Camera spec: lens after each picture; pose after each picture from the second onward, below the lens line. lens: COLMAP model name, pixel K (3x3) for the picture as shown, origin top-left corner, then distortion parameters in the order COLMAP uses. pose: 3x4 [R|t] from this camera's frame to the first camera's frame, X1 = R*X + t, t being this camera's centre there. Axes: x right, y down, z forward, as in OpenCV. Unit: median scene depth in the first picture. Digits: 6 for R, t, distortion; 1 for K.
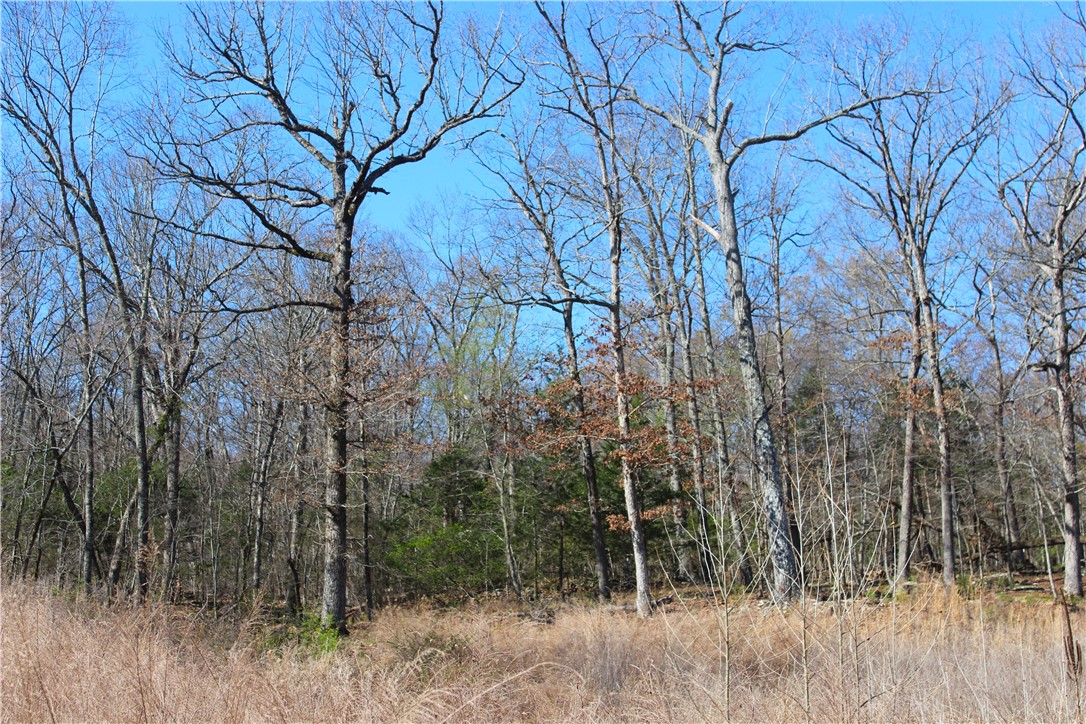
lens RADIAL K [[1847.8, 0, 546.0], [0, 1847.8, 342.9], [0, 0, 1]] dist [-0.011942, -0.013388]
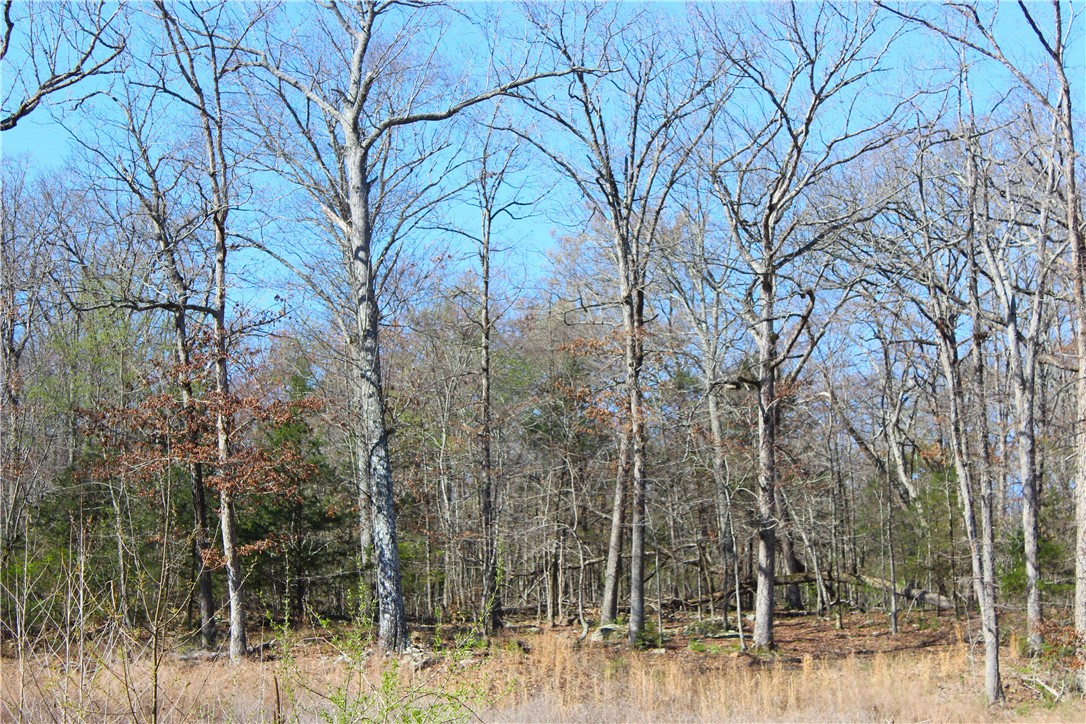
lens RADIAL K [[2600.8, 0, 563.7], [0, 2600.8, 344.8], [0, 0, 1]] dist [0.119471, 0.013376]
pose [[0.998071, 0.023306, 0.057549, 0.123197], [-0.025230, 0.999139, 0.032936, -0.046446], [-0.056732, -0.034325, 0.997799, -0.233091]]
